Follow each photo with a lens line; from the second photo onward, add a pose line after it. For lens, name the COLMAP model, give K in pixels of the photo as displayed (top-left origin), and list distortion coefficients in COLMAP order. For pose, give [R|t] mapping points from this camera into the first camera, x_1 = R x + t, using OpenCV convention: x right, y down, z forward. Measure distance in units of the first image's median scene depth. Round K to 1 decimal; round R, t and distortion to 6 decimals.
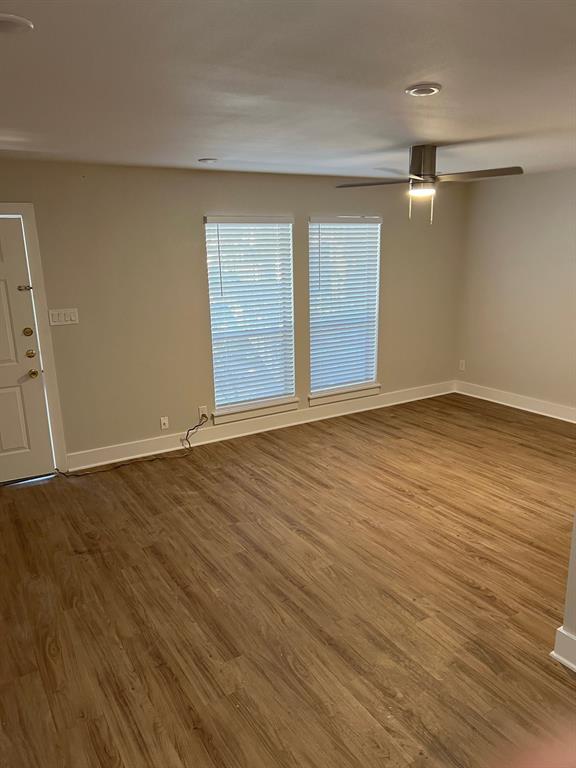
lens RADIAL K [[578.7, 0, 288.0], [0, 578.7, 382.7], [0, 0, 1]] dist [0.057642, -0.067481]
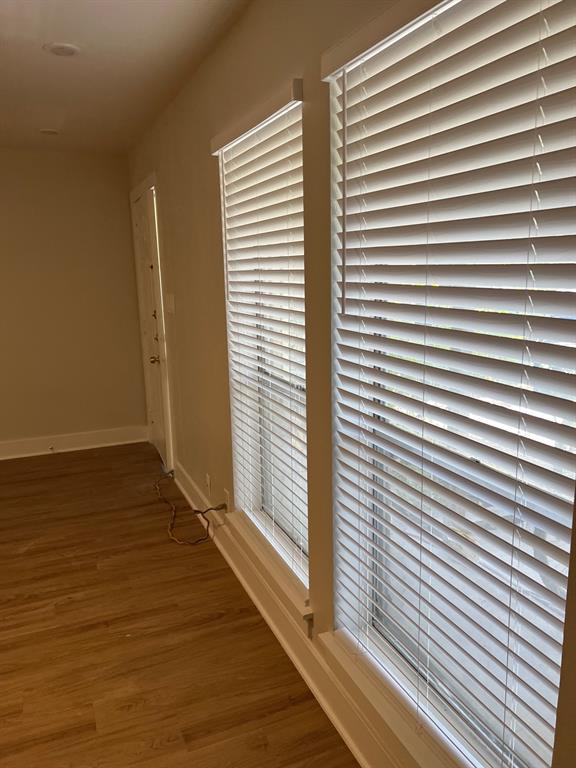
lens RADIAL K [[578.7, 0, 282.0], [0, 578.7, 386.1], [0, 0, 1]] dist [0.057642, -0.067481]
pose [[-0.153080, 0.224472, -0.962382, 0.449927], [-0.200430, 0.946567, 0.252664, -0.257760], [0.967675, 0.231568, -0.099909, 1.352136]]
